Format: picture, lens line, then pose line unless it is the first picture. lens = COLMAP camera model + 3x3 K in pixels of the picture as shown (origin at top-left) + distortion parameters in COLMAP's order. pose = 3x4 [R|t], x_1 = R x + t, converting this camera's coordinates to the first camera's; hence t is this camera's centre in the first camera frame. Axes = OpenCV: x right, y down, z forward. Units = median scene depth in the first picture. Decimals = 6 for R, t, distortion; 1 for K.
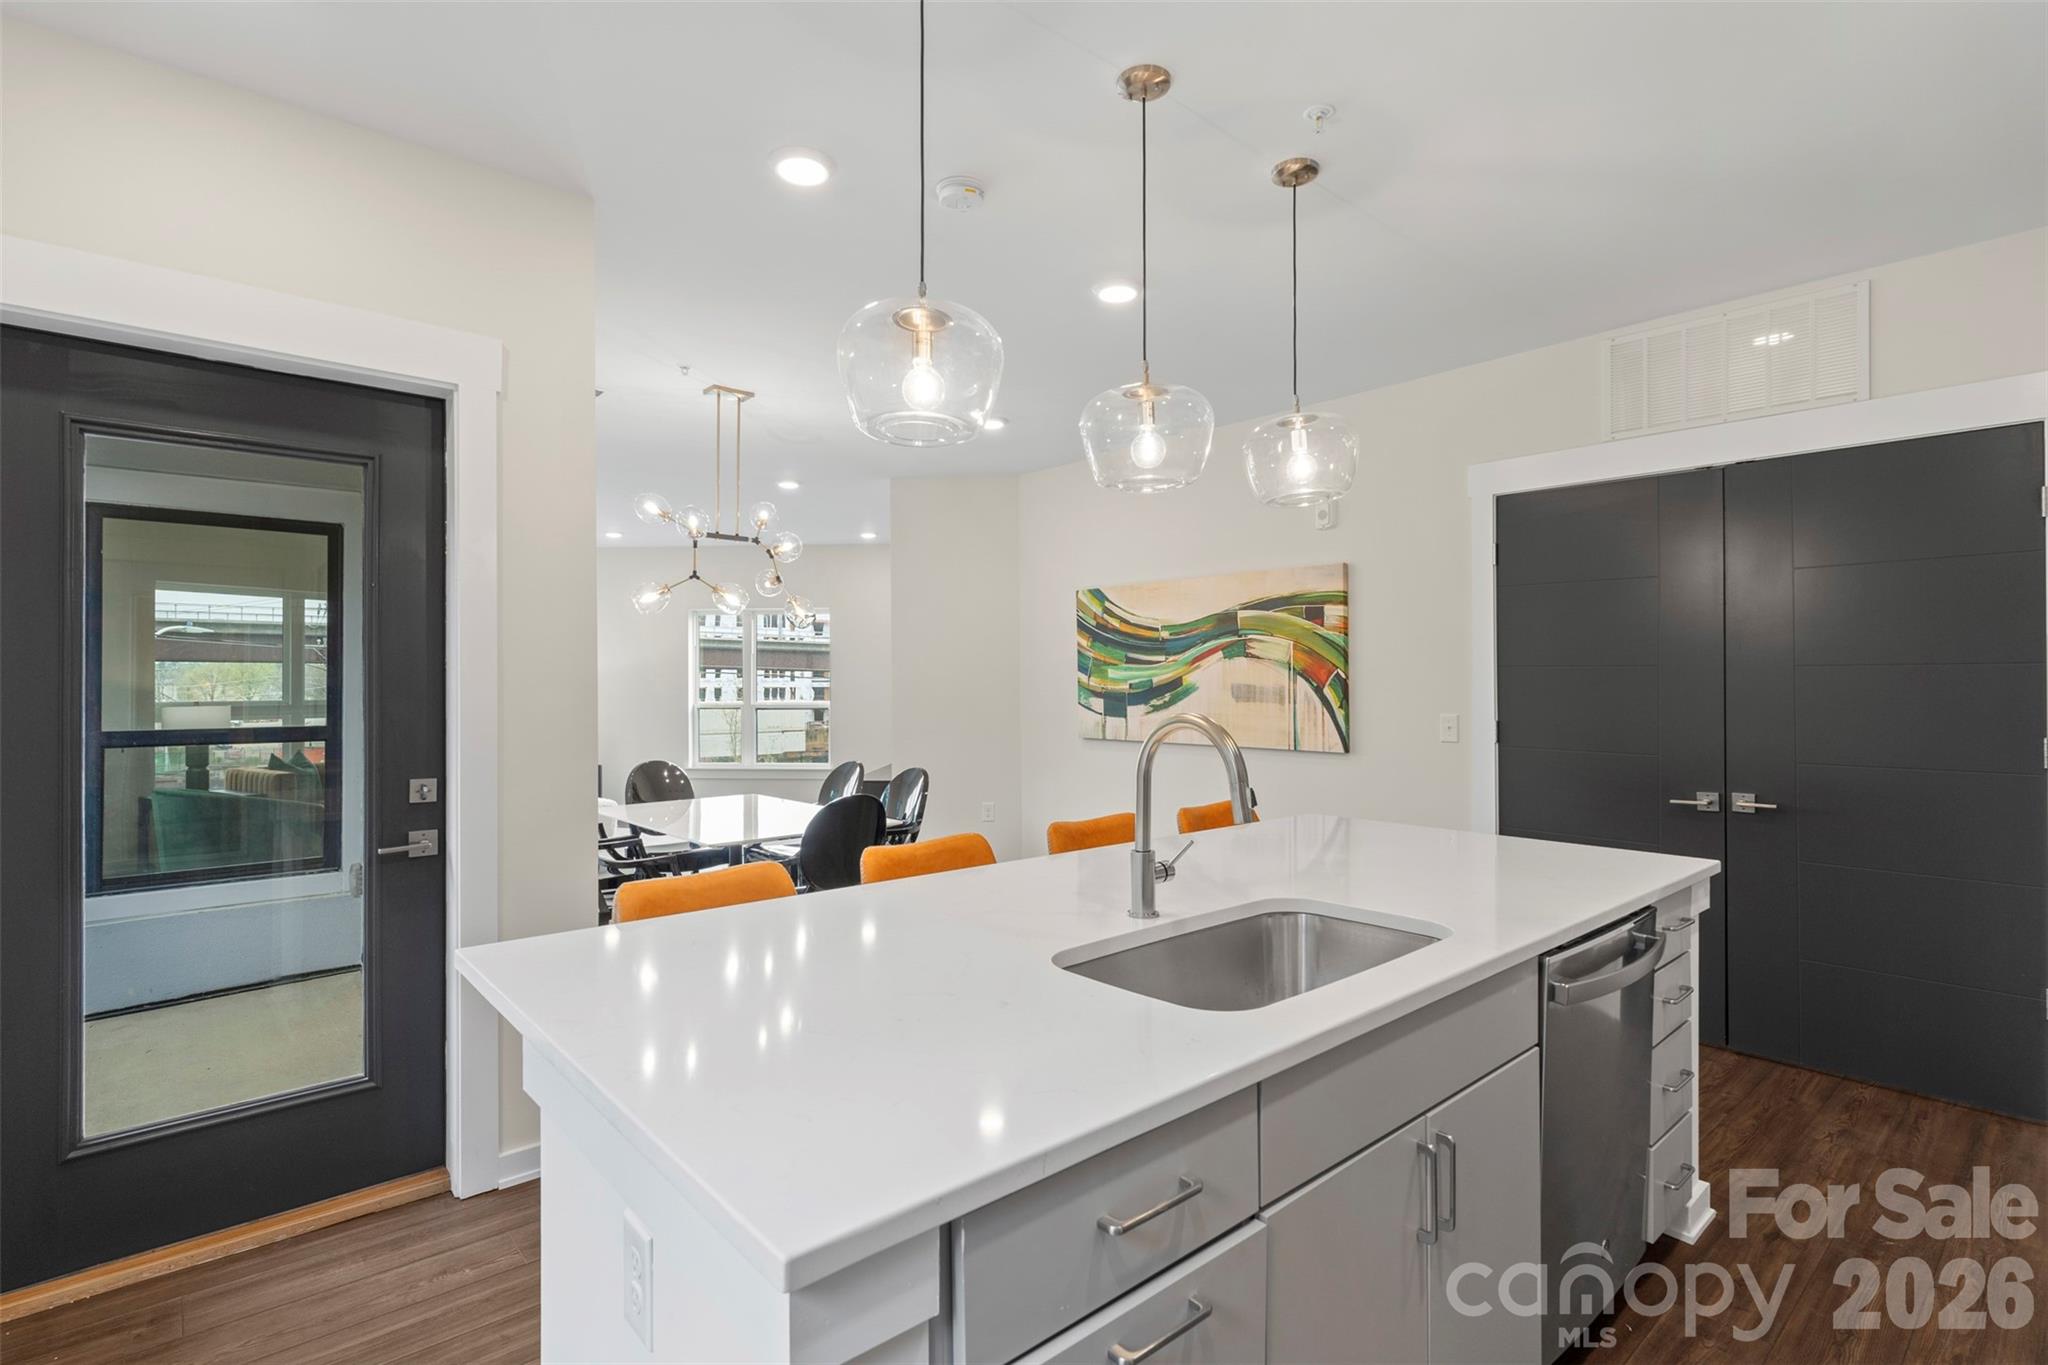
lens RADIAL K [[985.3, 0, 1031.9], [0, 985.3, 674.8], [0, 0, 1]] dist [0.008498, -0.000323]
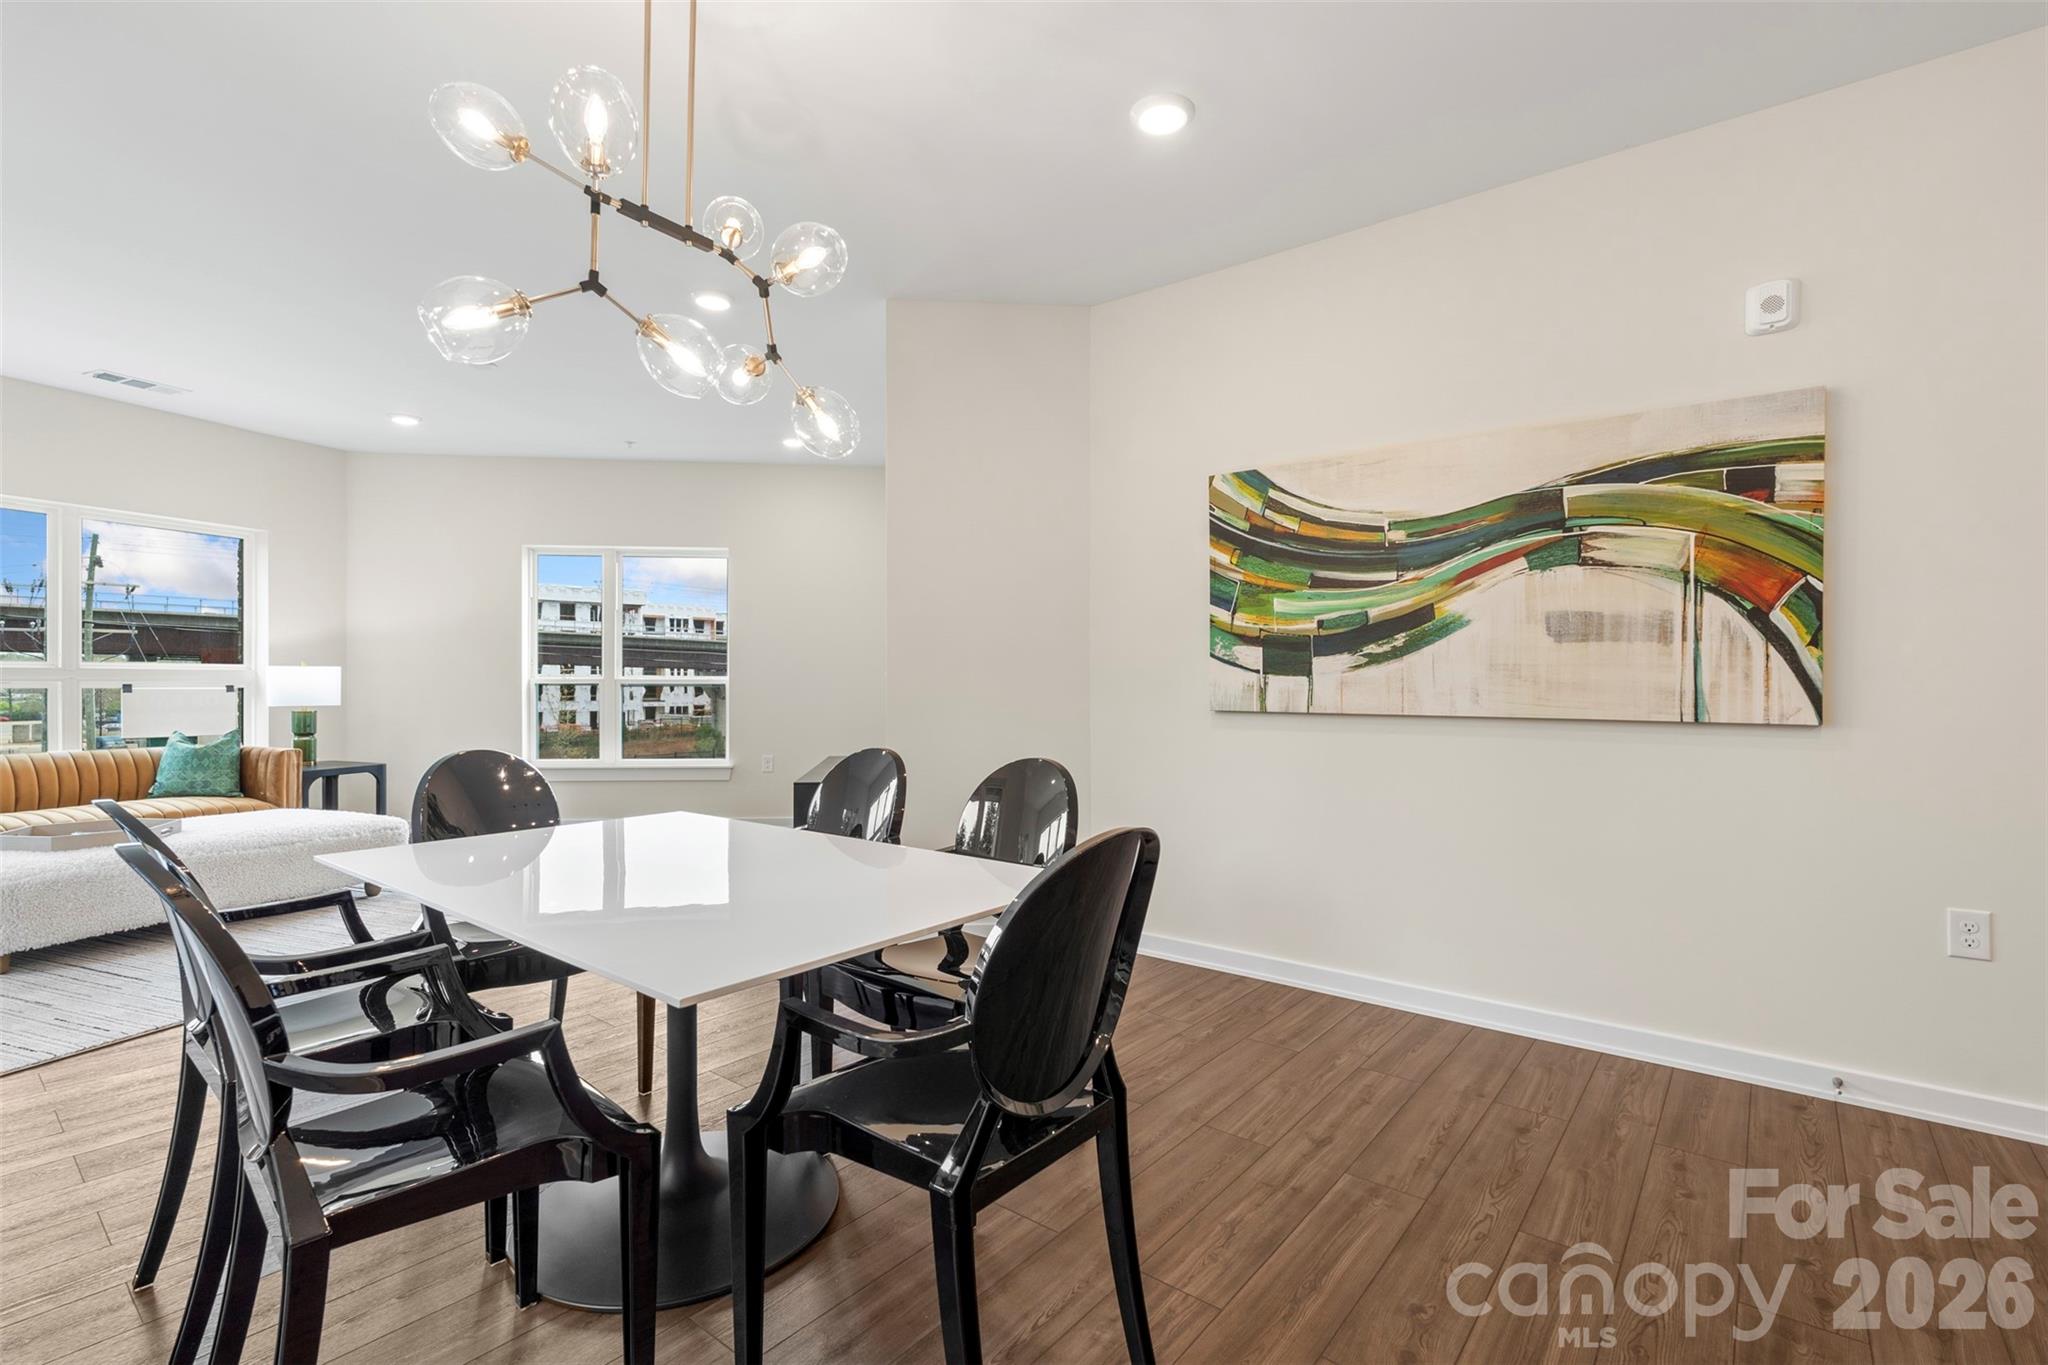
lens RADIAL K [[906.6, 0, 1018.8], [0, 906.6, 691.0], [0, 0, 1]] dist [-0.001144, -0.001333]
pose [[0.983591, 0.005232, 0.180334, -0.203807], [-0.007852, 0.999874, 0.013820, 0.050848], [-0.180239, -0.015009, 0.983508, 0.518874]]
